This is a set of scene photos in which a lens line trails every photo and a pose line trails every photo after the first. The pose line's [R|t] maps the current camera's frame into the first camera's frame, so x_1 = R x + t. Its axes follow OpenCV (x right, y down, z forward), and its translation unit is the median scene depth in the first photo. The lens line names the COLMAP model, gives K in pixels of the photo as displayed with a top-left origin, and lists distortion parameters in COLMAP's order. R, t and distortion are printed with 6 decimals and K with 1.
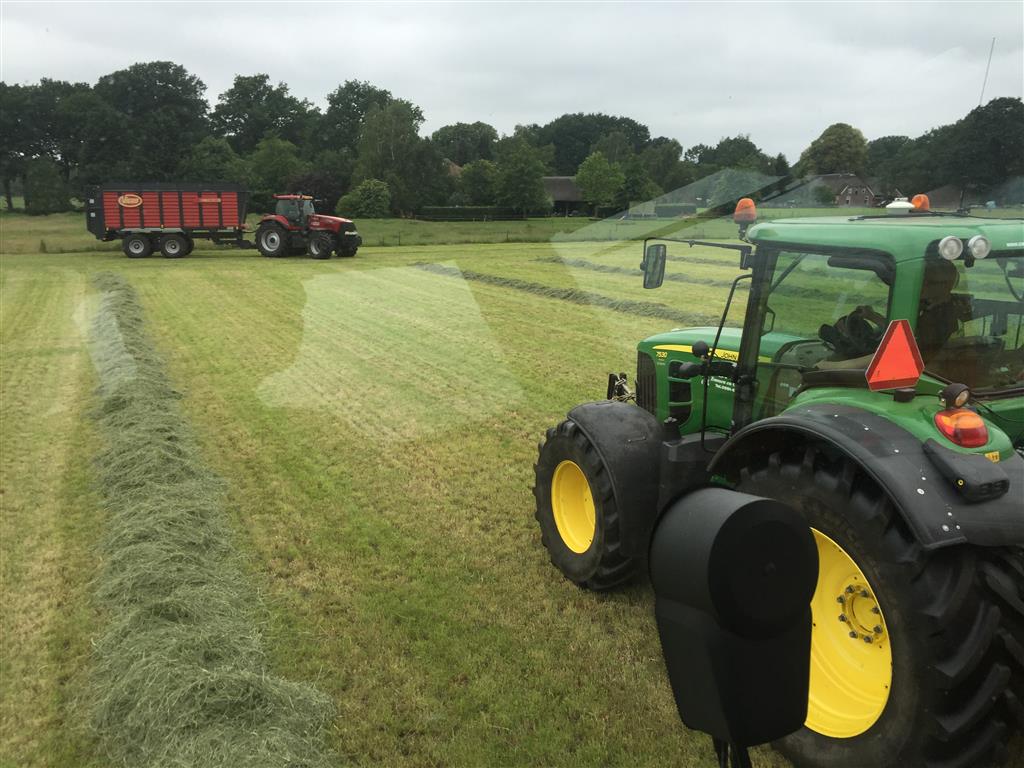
lens RADIAL K [[904.1, 0, 513.5], [0, 904.1, 380.4], [0, 0, 1]] dist [0.092496, -0.151205]
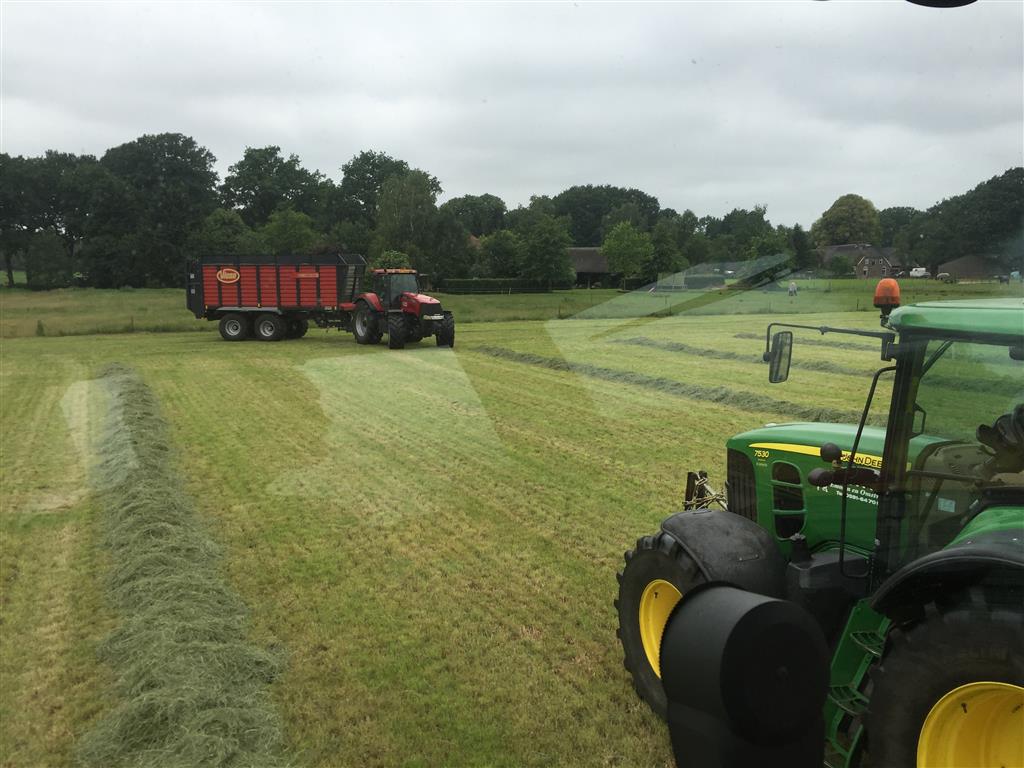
lens RADIAL K [[882.9, 0, 506.3], [0, 882.9, 406.8], [0, 0, 1]] dist [0.079364, -0.114342]
pose [[0.999990, -0.004307, 0.001116, -0.031389], [0.004352, 0.998999, -0.044512, -0.013885], [-0.000923, 0.044517, 0.999008, 0.067221]]
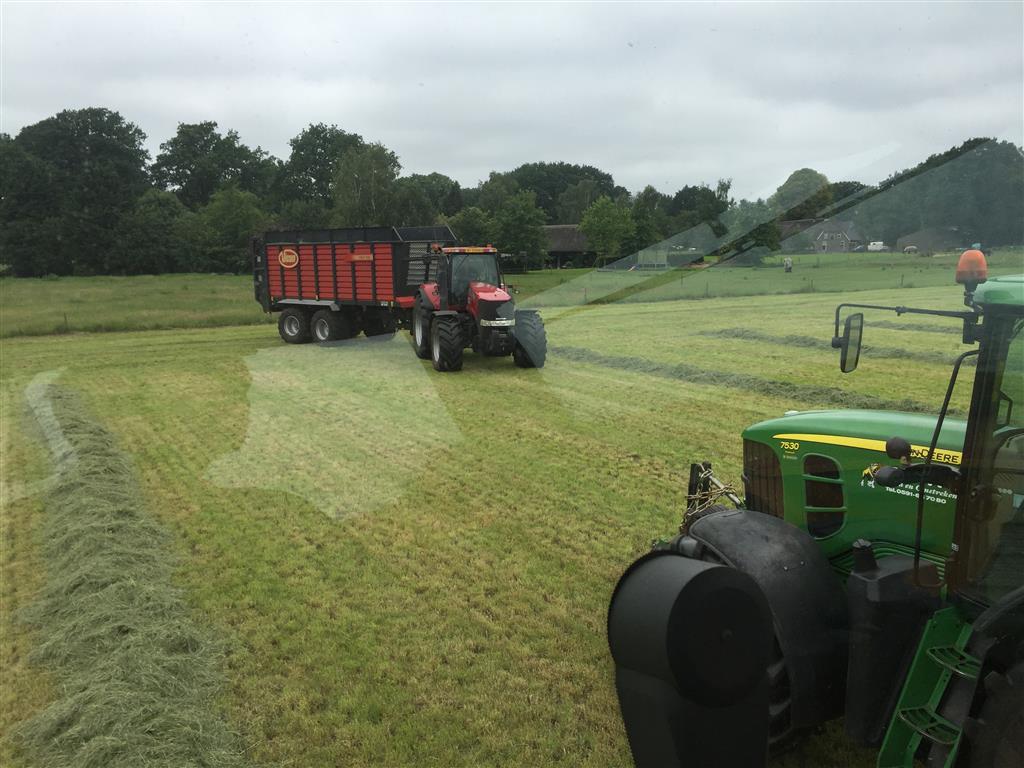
lens RADIAL K [[882.5, 0, 511.8], [0, 882.5, 372.6], [0, 0, 1]] dist [0.079997, -0.129069]
pose [[0.996213, -0.033723, 0.080142, -0.065743], [0.038601, 0.997444, -0.060122, -0.026754], [-0.077910, 0.062987, 0.994969, 0.136275]]
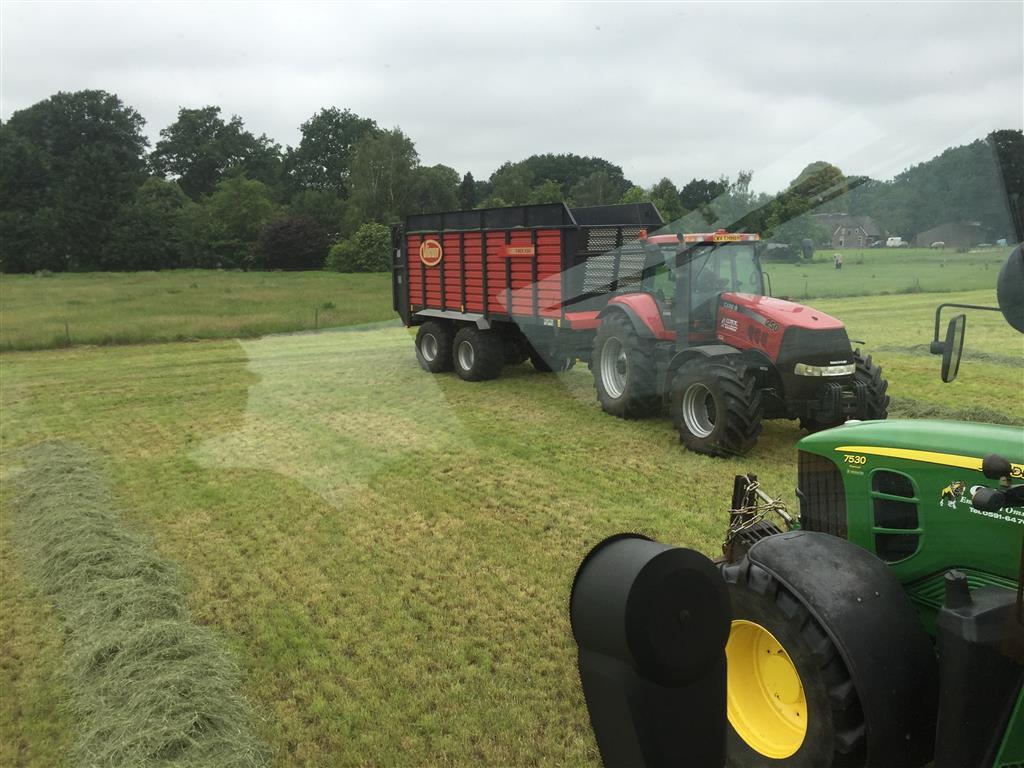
lens RADIAL K [[859.0, 0, 492.4], [0, 859.0, 388.3], [0, 0, 1]] dist [0.088670, -0.118002]
pose [[0.996700, -0.030995, 0.075019, -0.096004], [0.033584, 0.998874, -0.033505, -0.041238], [-0.073896, 0.035914, 0.996619, 0.208680]]
